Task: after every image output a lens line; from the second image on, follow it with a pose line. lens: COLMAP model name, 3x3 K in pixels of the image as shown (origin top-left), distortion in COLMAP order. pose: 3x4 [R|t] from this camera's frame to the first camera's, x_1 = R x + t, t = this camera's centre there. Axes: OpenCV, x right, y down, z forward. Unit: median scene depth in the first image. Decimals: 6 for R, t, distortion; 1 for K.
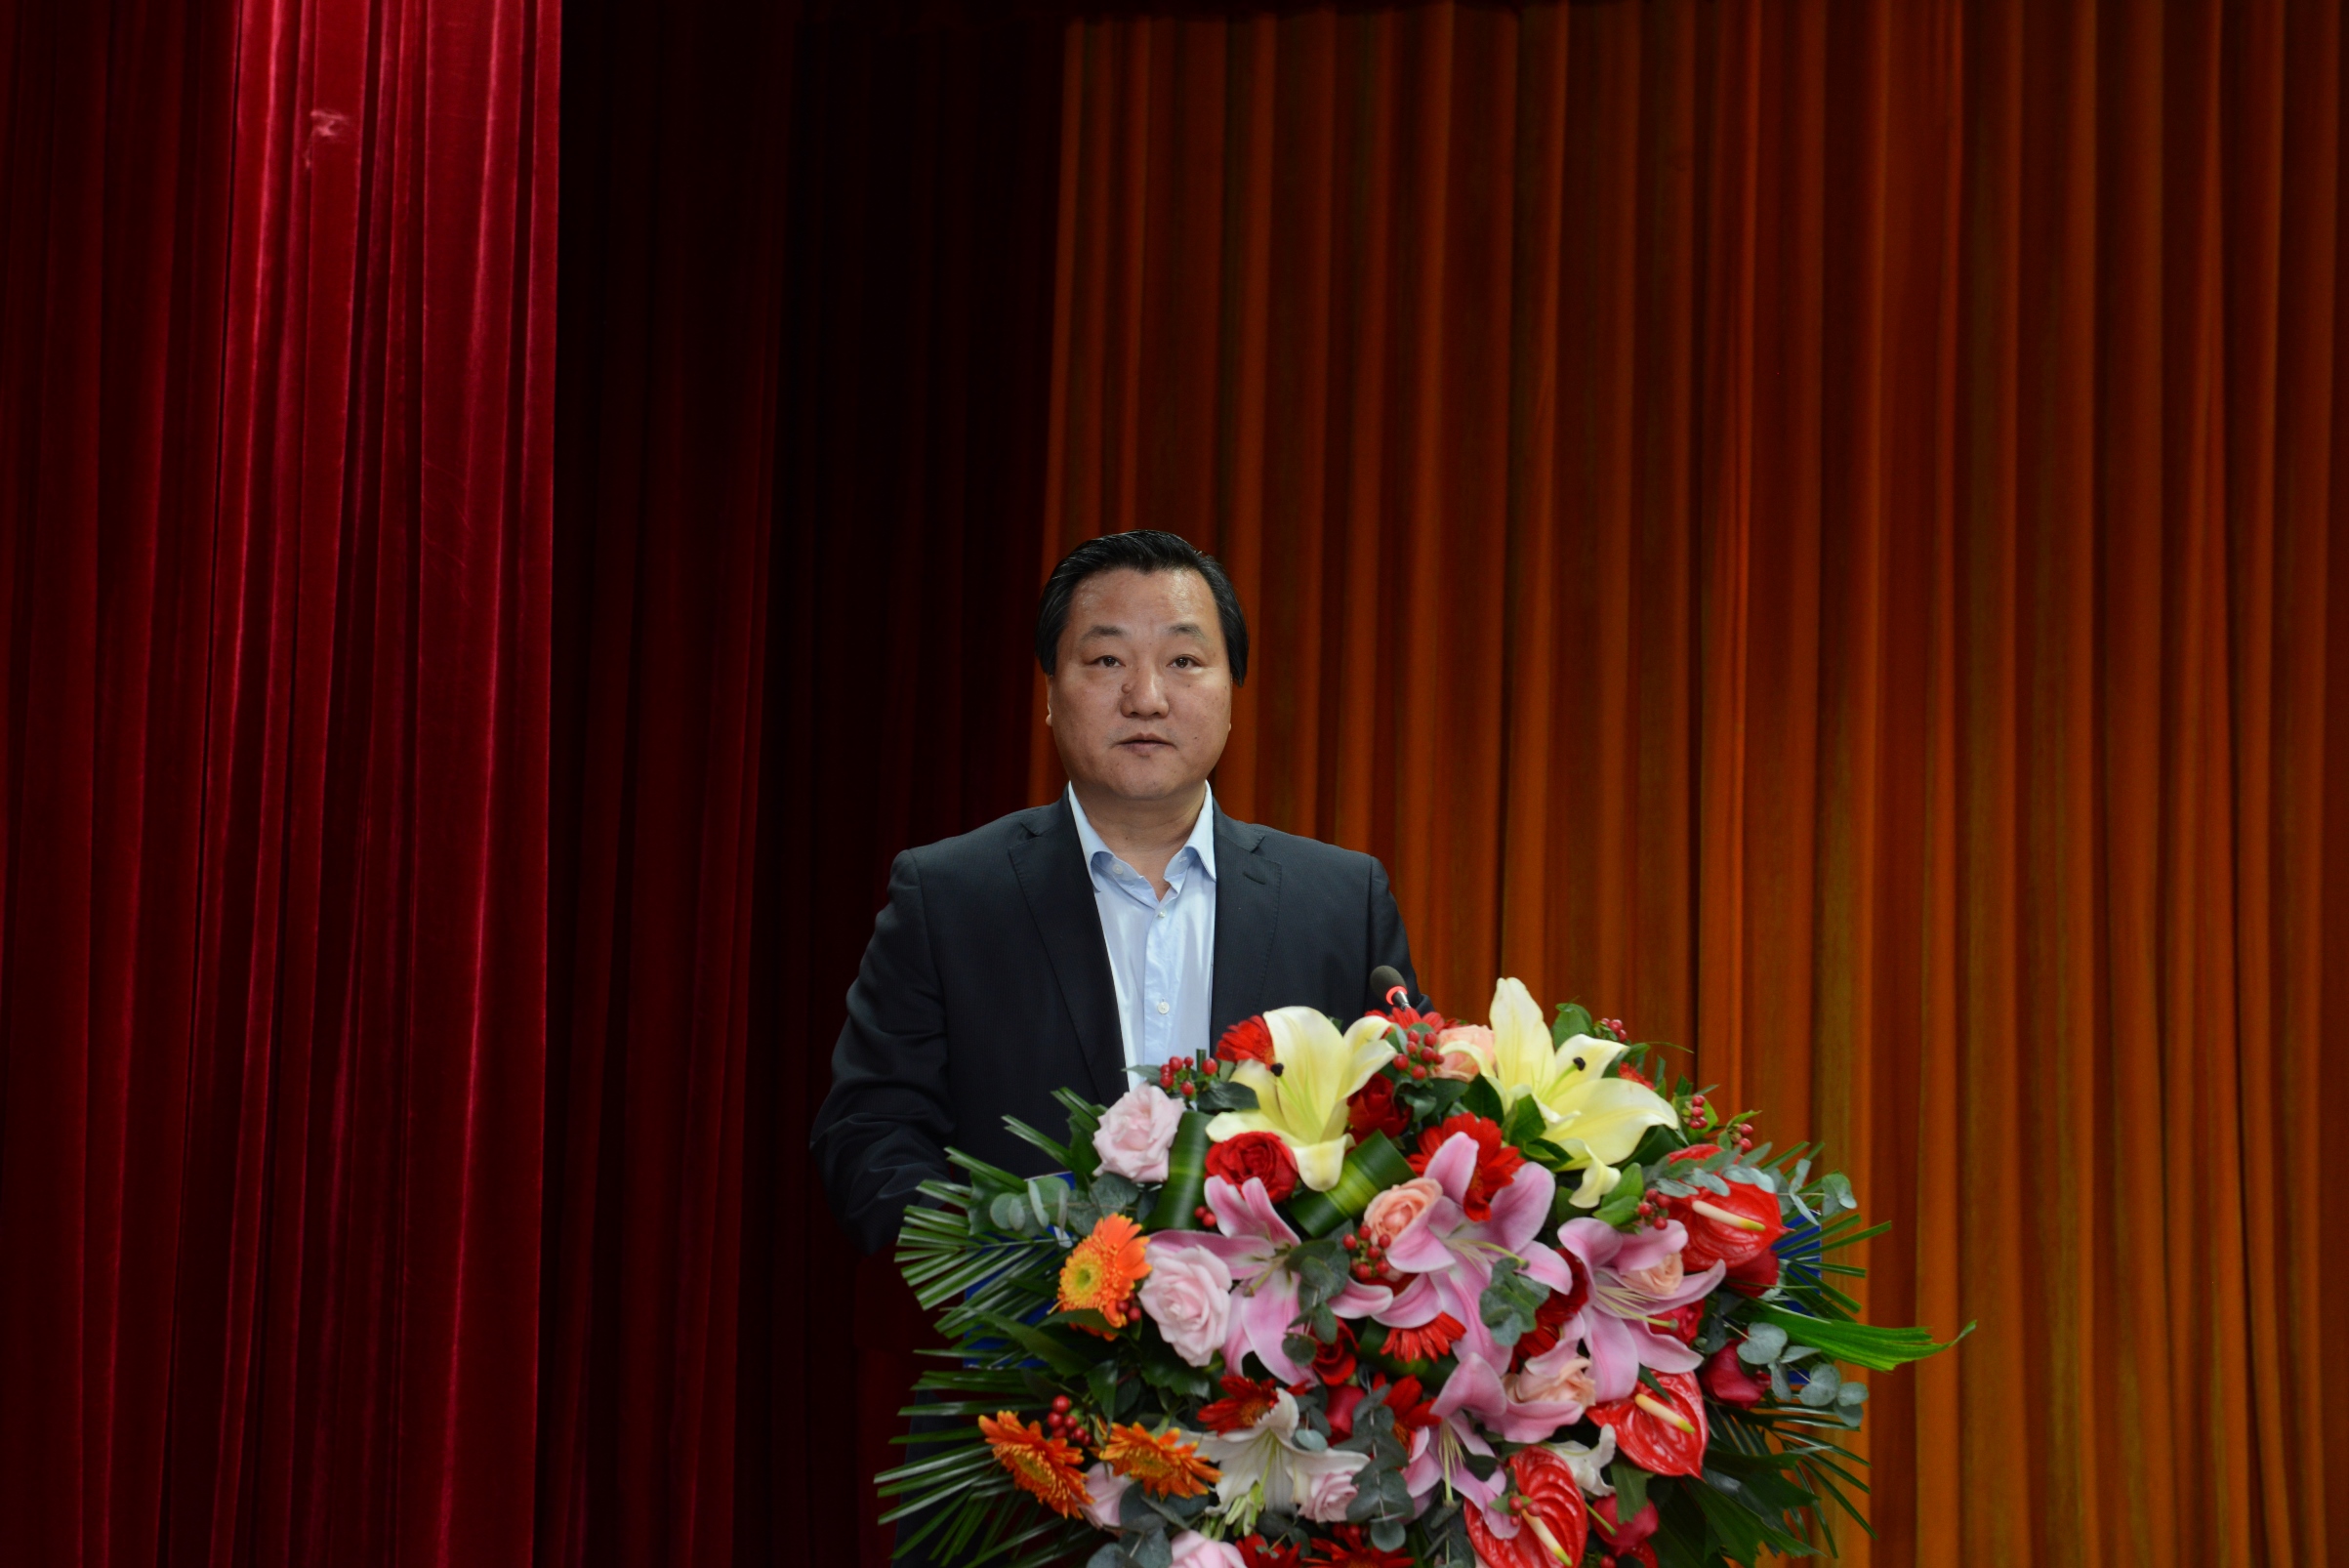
lens RADIAL K [[4692.4, 0, 1173.8], [0, 4692.4, 787.1], [0, 0, 1]] dist [0.154898, 0.000000]
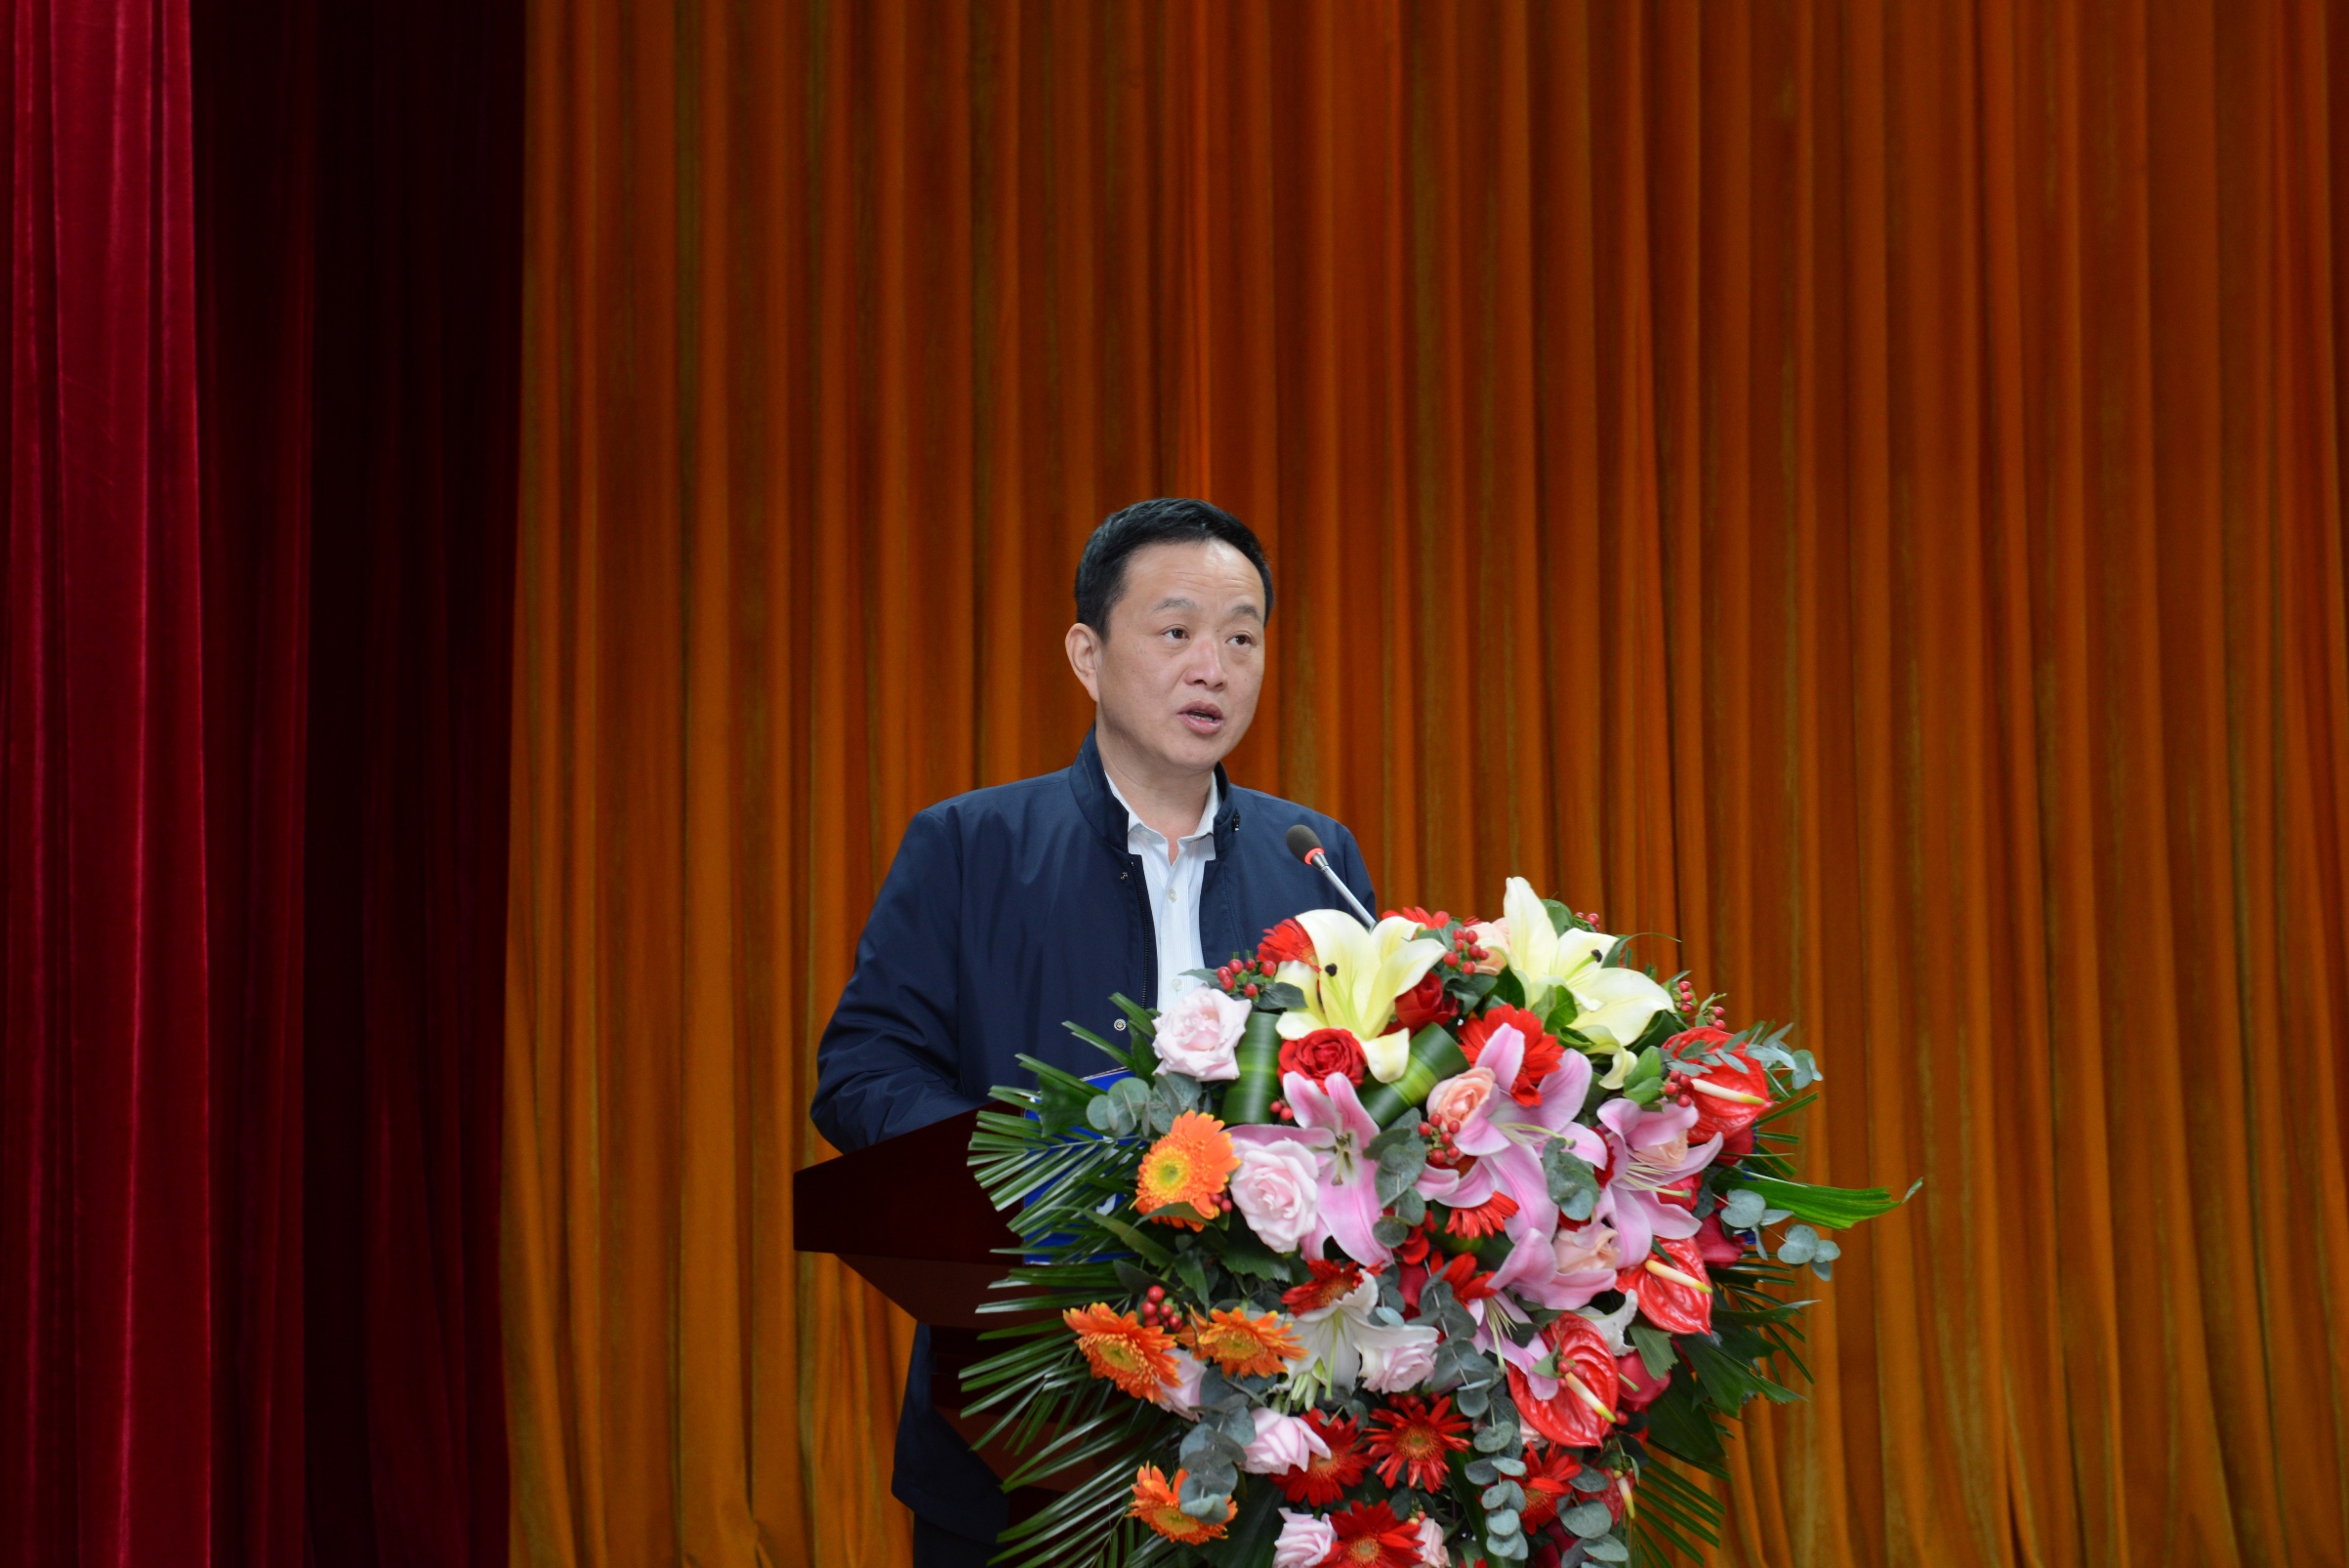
lens RADIAL K [[4692.4, 0, 1176.6], [0, 4692.4, 778.5], [0, 0, 1]] dist [0.154898, 0.000000]
pose [[0.973817, -0.021832, 0.226282, -0.247173], [0.016853, 0.999572, 0.023911, -0.008505], [-0.226708, -0.019471, 0.973768, -0.018773]]
